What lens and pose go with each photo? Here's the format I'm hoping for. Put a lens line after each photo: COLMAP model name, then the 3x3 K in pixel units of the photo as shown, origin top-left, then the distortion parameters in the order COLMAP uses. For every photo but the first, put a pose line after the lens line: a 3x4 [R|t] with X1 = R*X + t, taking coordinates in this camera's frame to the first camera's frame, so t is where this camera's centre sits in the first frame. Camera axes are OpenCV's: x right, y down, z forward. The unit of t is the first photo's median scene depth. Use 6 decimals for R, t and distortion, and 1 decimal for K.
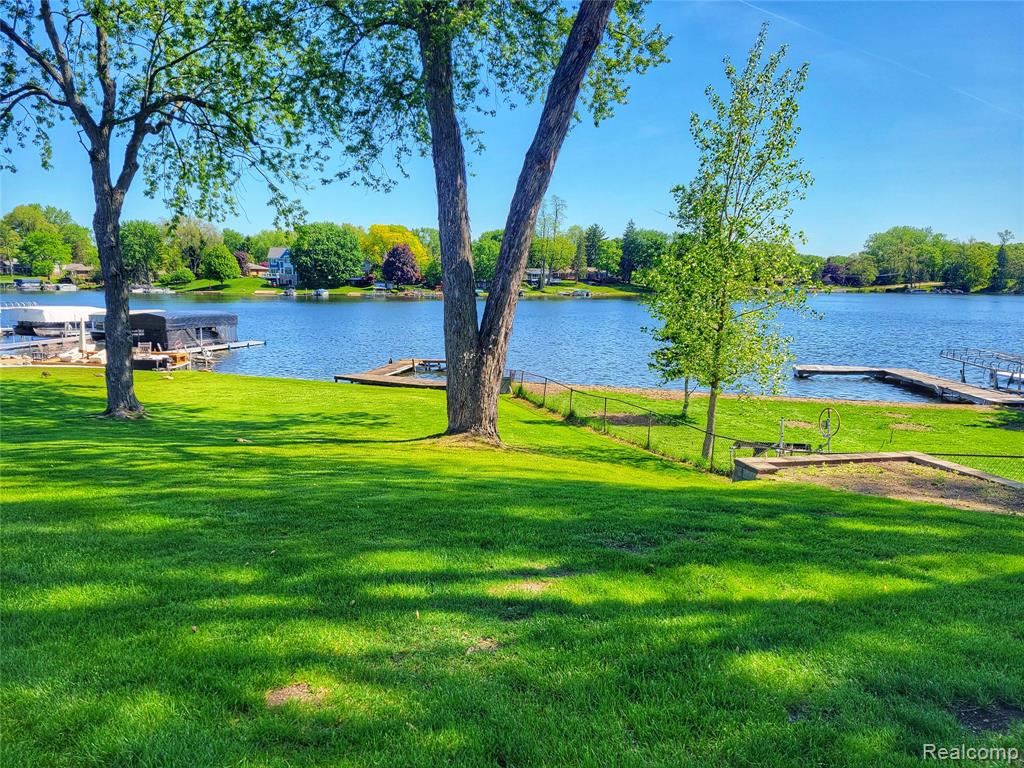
lens RADIAL K [[761.0, 0, 512.0], [0, 761.0, 384.0], [0, 0, 1]] dist [0.056346, -0.001040]
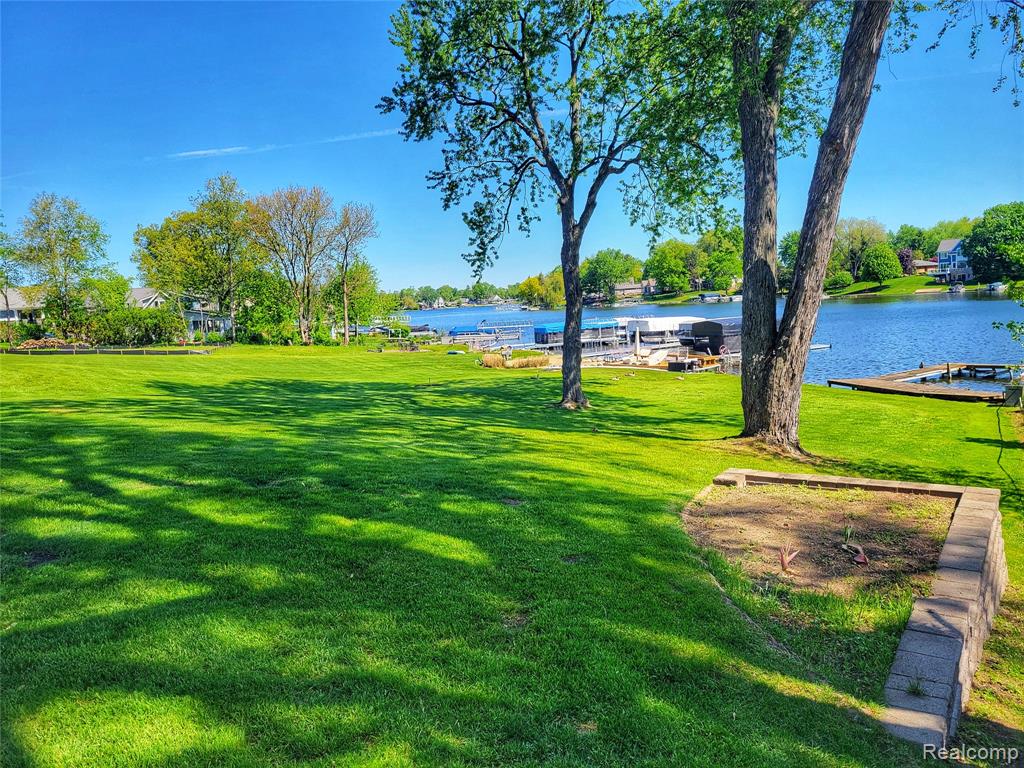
lens RADIAL K [[772.7, 0, 512.0], [0, 772.7, 395.8], [0, 0, 1]] dist [0.035629, -0.002797]
pose [[0.677059, 0.039359, -0.734875, 0.169084], [-0.032824, 0.999190, 0.023275, -0.000572], [0.735196, 0.008363, 0.677803, 0.036334]]
